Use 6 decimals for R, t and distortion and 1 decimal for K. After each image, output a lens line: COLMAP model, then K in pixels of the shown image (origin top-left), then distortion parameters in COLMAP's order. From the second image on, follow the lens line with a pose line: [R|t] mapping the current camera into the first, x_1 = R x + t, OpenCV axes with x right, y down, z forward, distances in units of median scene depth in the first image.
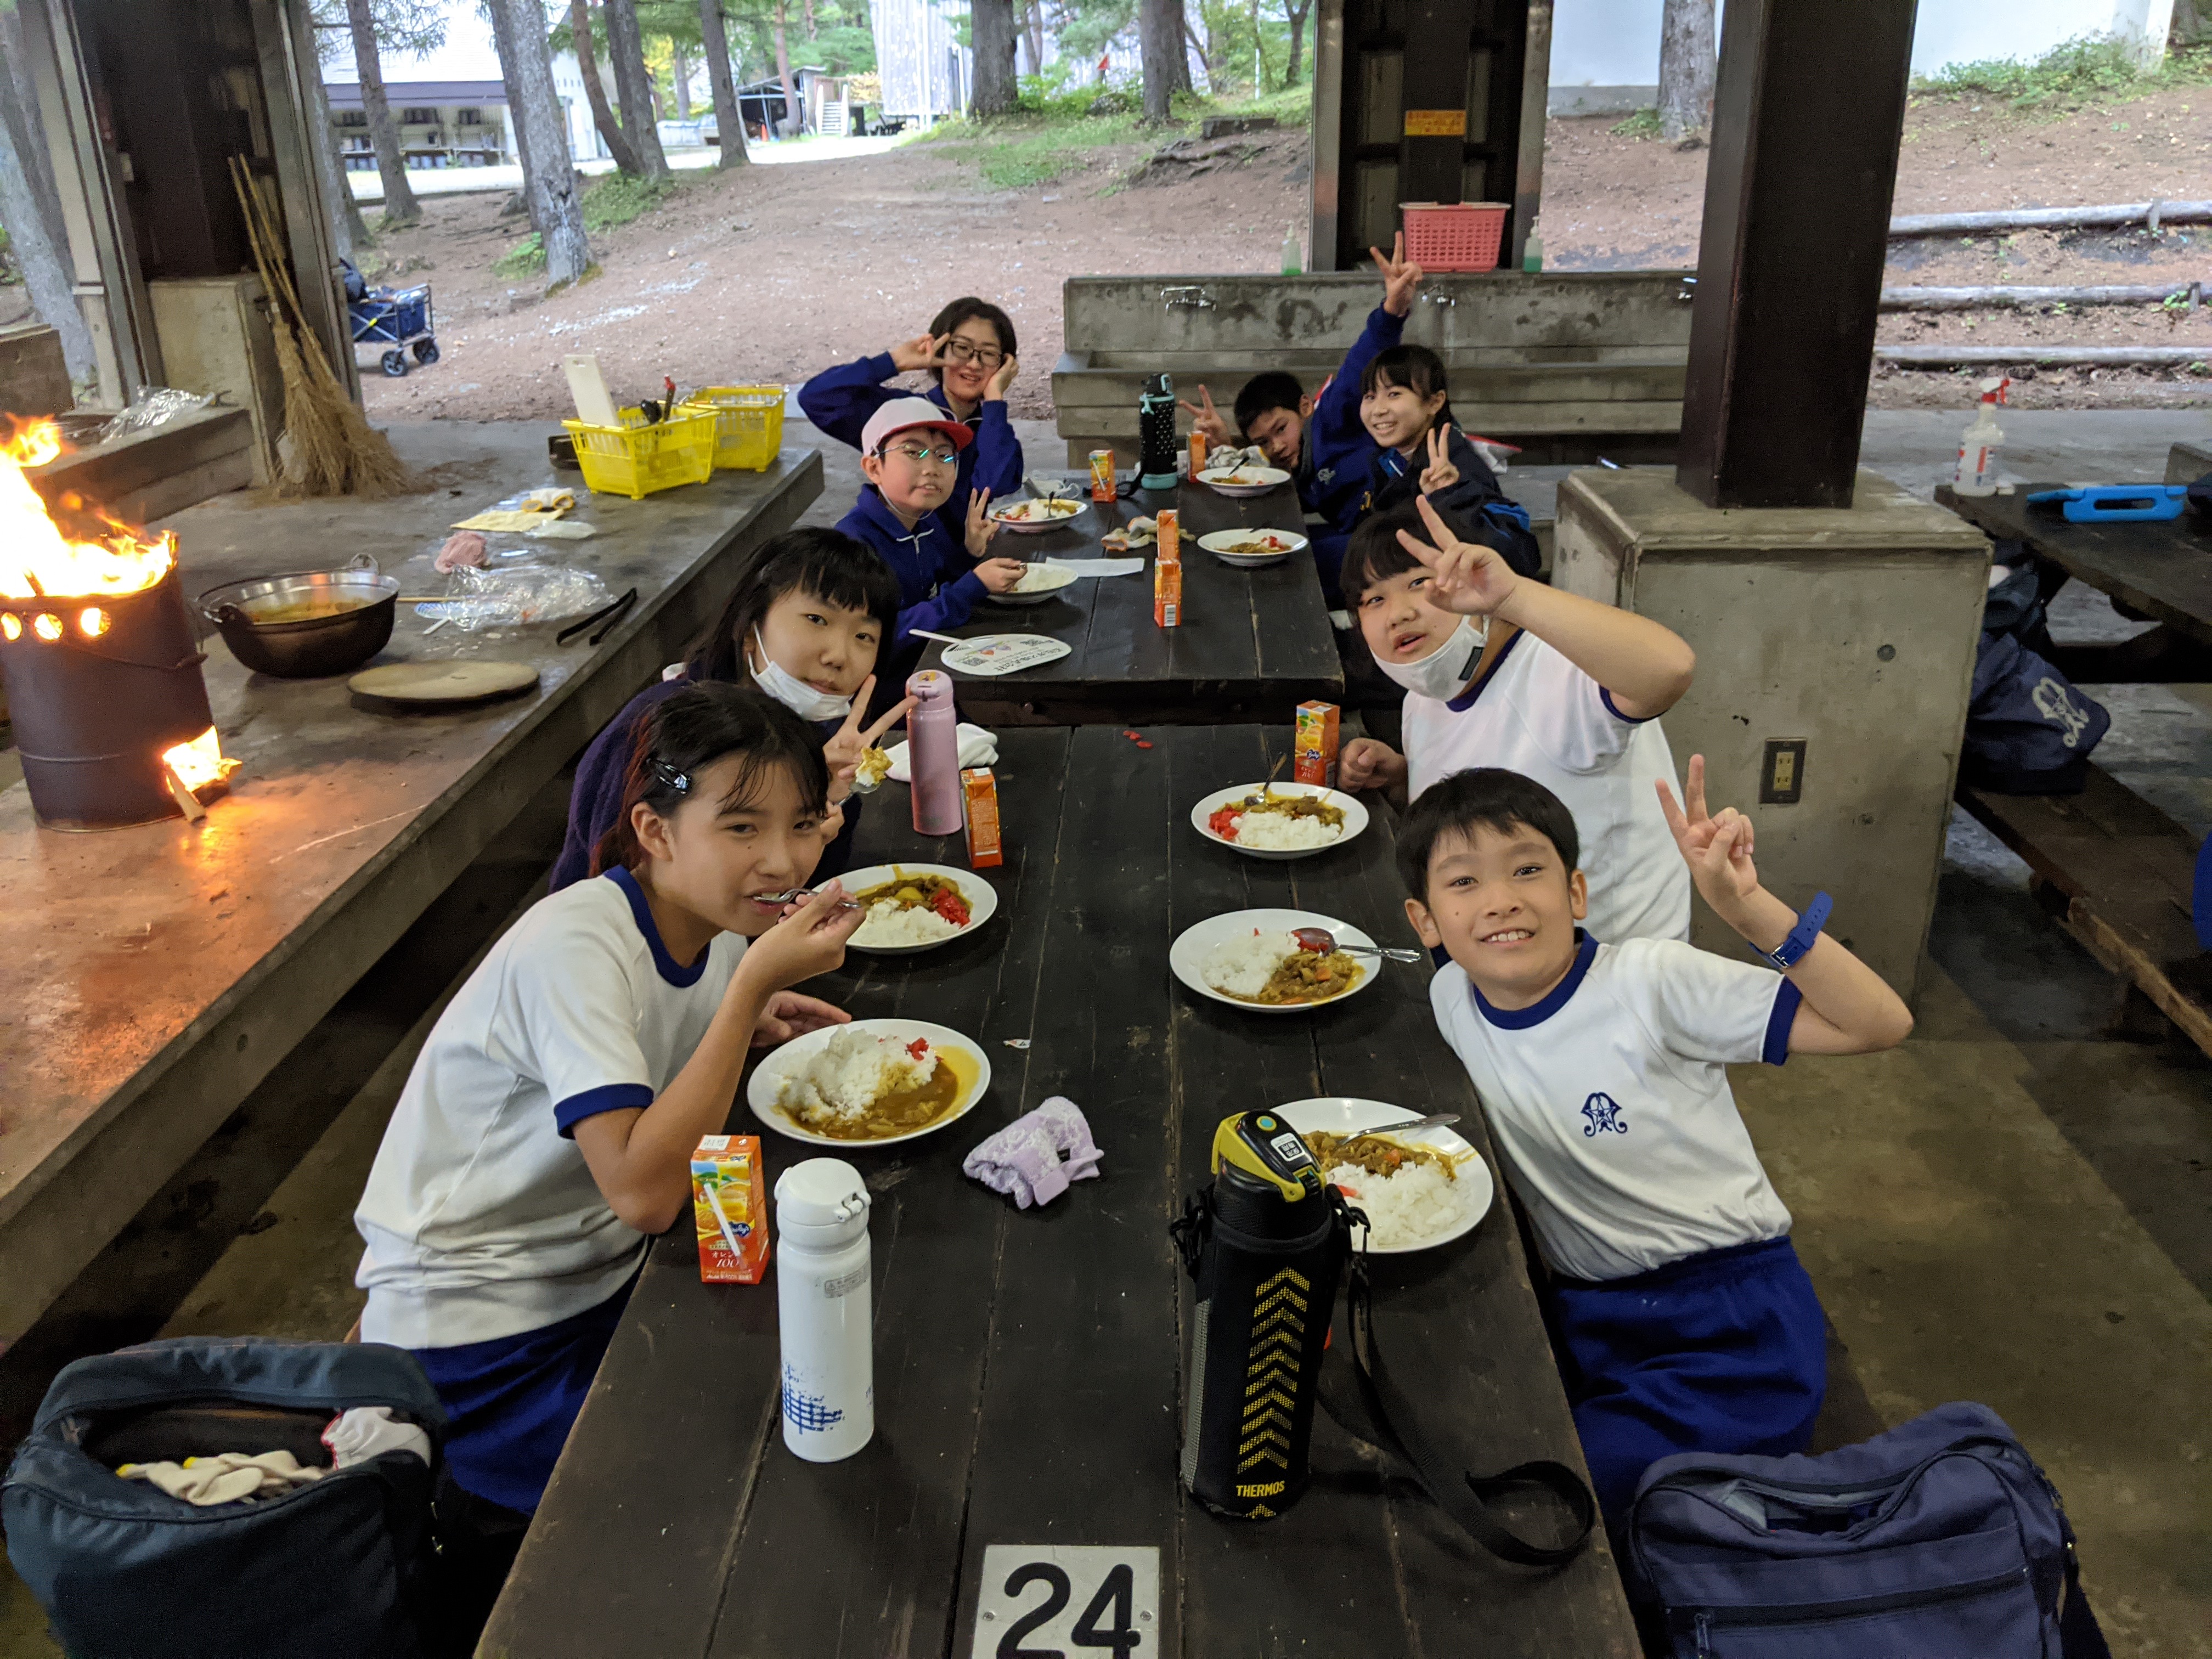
lens RADIAL K [[1745.5, 0, 1112.8], [0, 1745.5, 805.8], [0, 0, 1]] dist [0.002337, -0.035010]
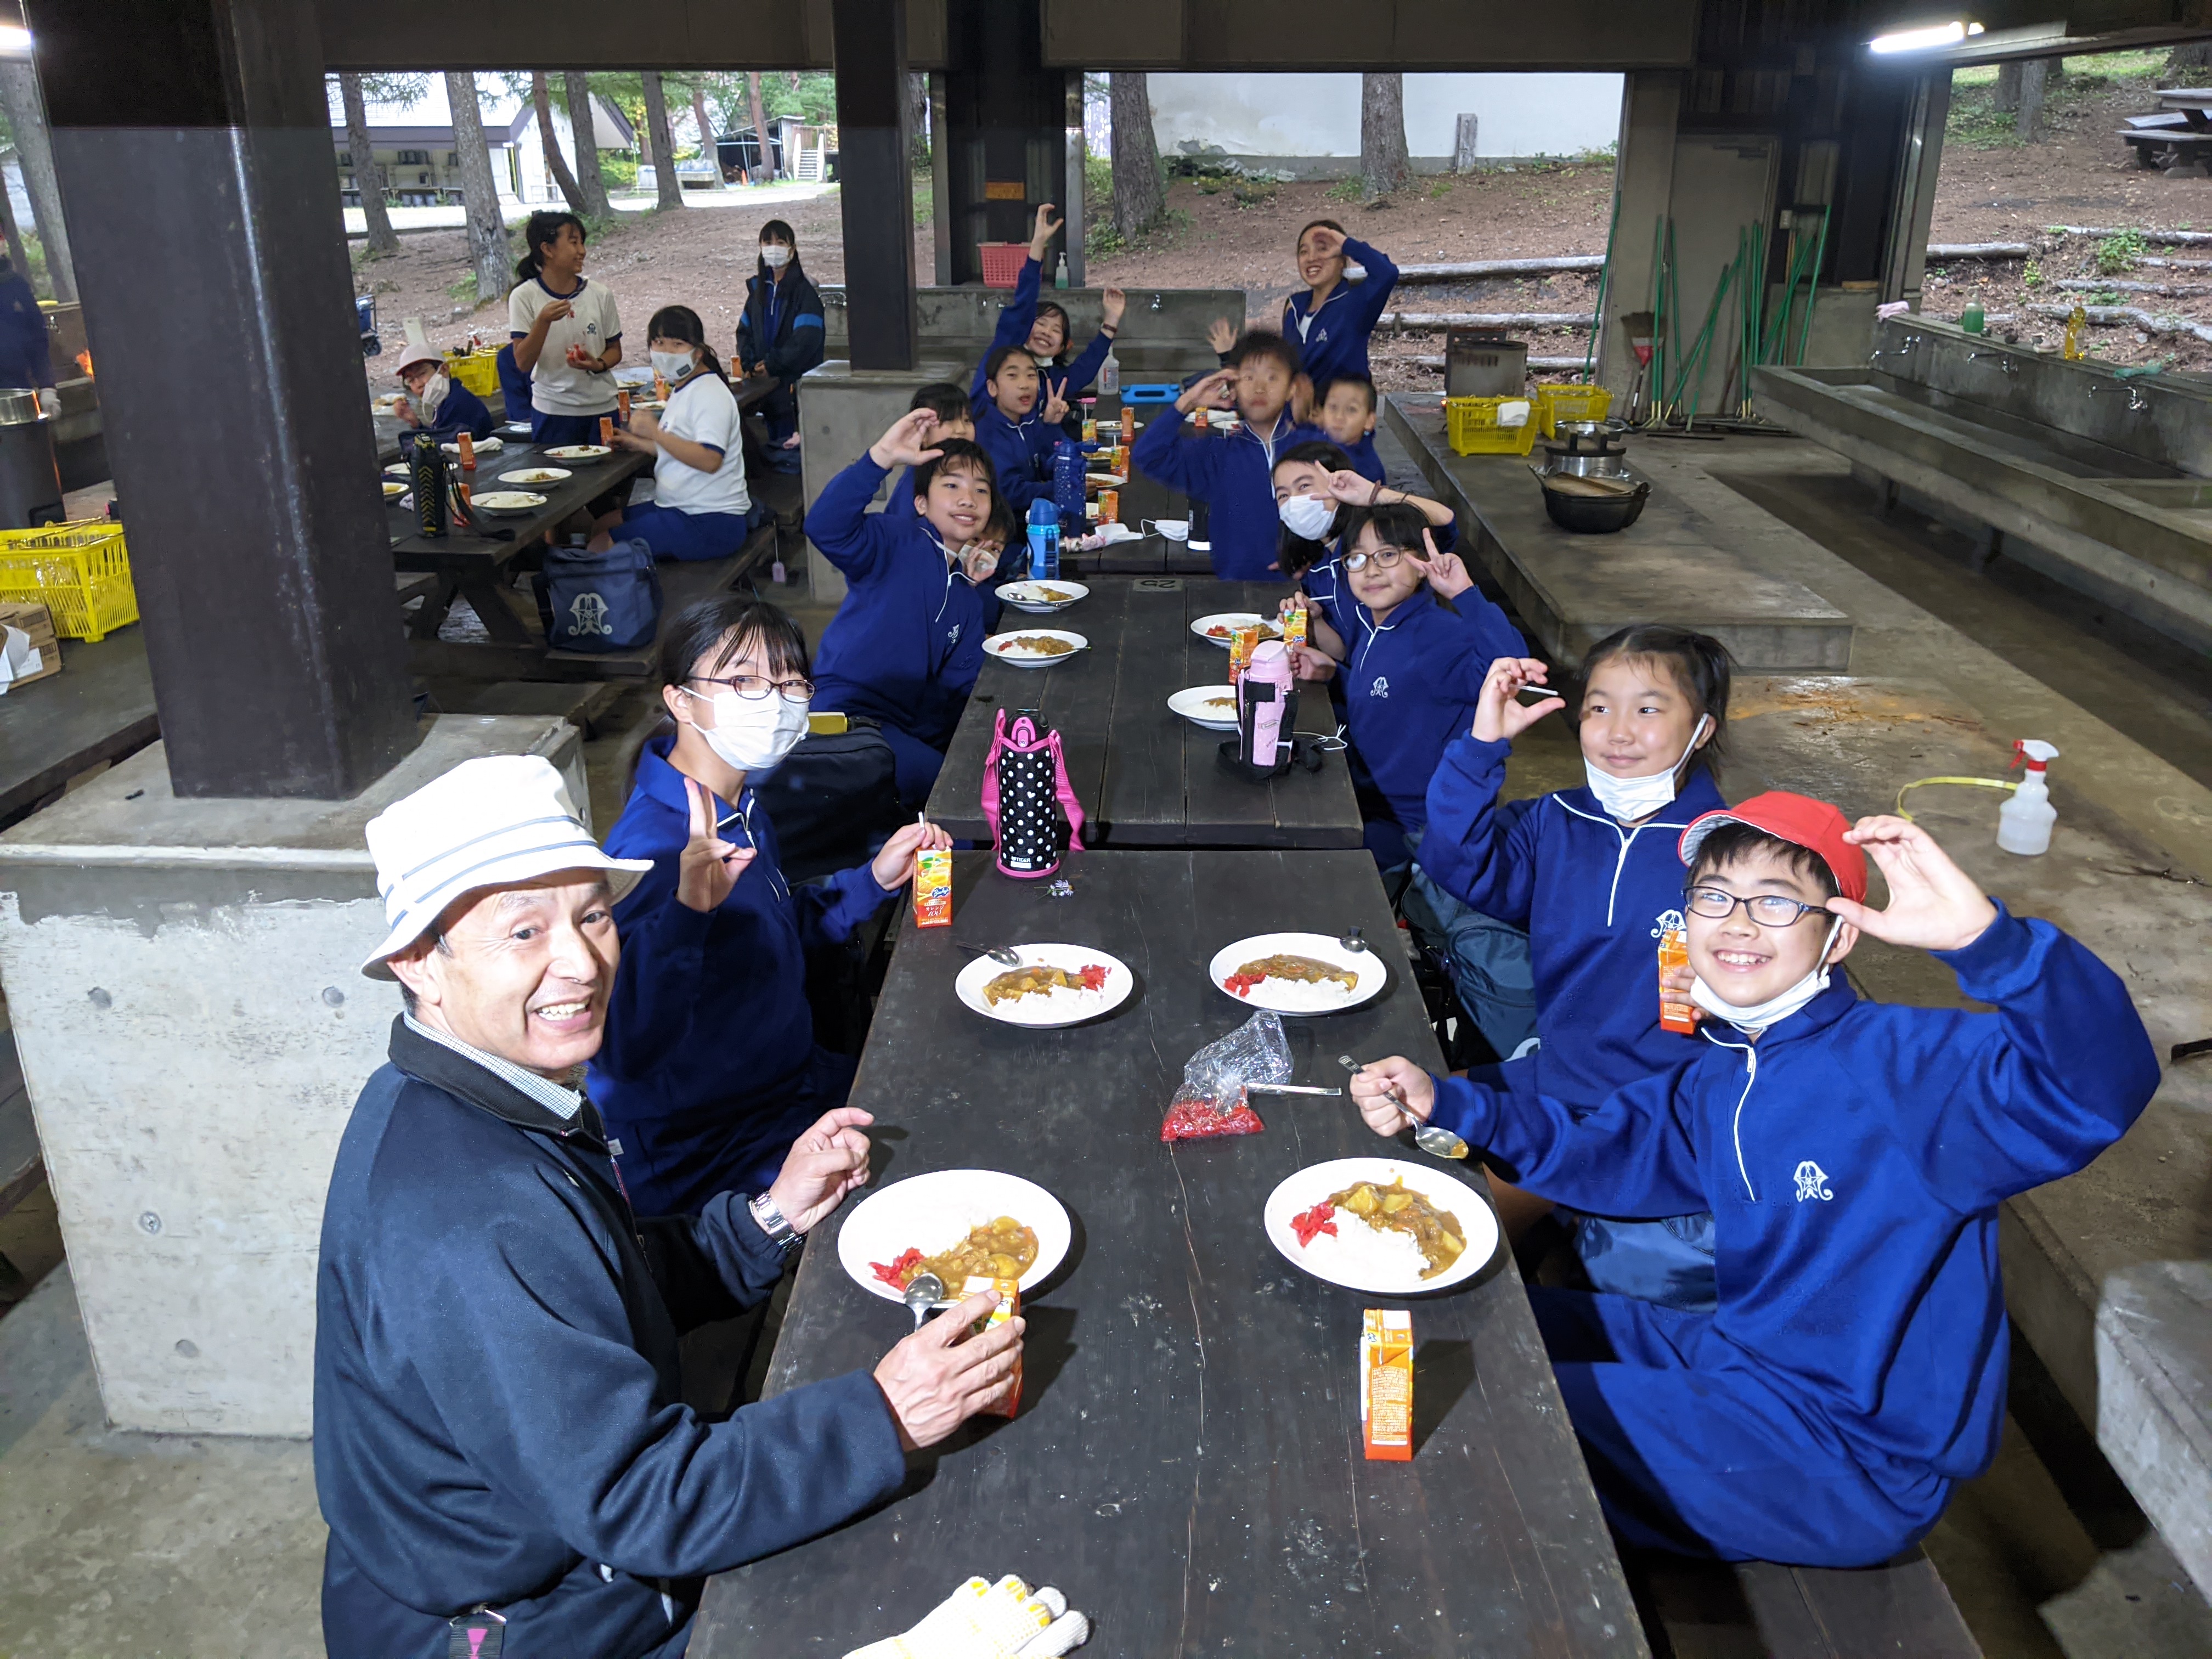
lens RADIAL K [[1745.5, 0, 1100.1], [0, 1745.5, 839.8], [0, 0, 1]] dist [0.002337, -0.035010]
pose [[0.999803, 0.019252, -0.004906, 0.157787], [-0.019287, 0.999788, -0.007221, 0.103126], [0.004766, 0.007315, 0.999962, -0.289598]]
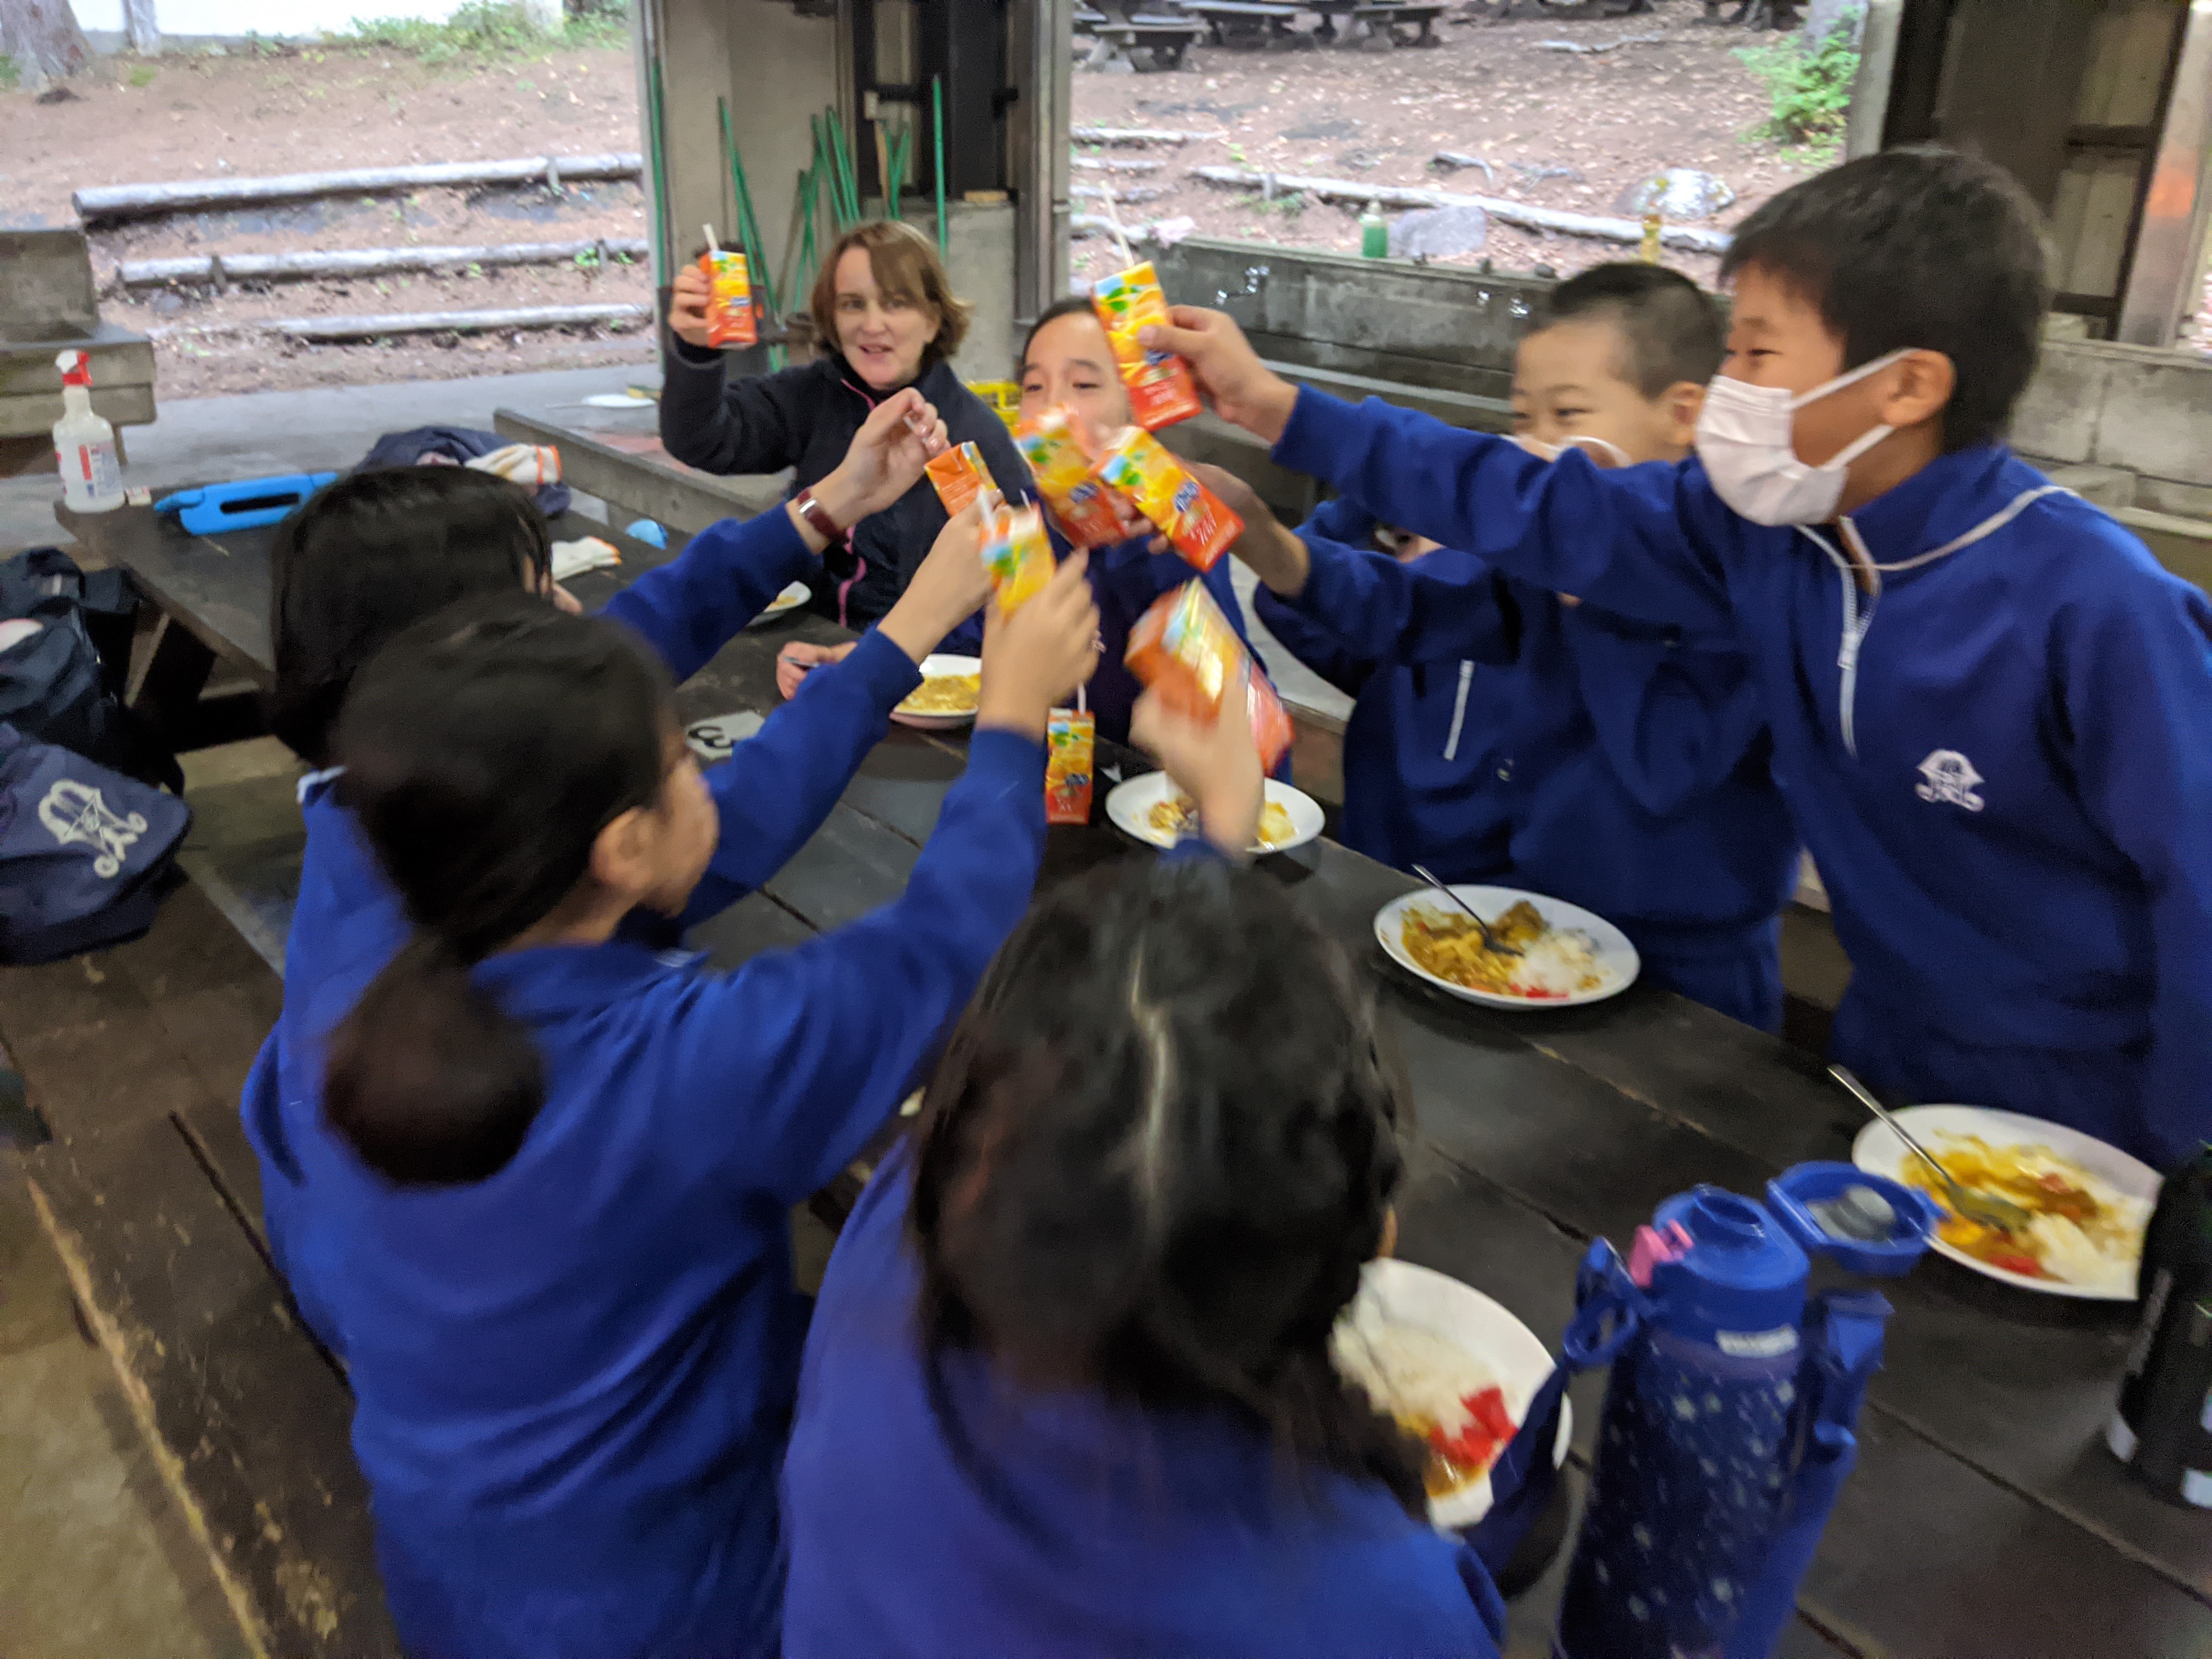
lens RADIAL K [[1745.5, 0, 1119.2], [0, 1745.5, 839.9], [0, 0, 1]] dist [0.002337, -0.035010]
pose [[0.731806, -0.232837, 0.640505, 0.095019], [0.213850, 0.970814, 0.108577, -0.008732], [-0.647092, 0.057515, 0.760239, 0.049228]]
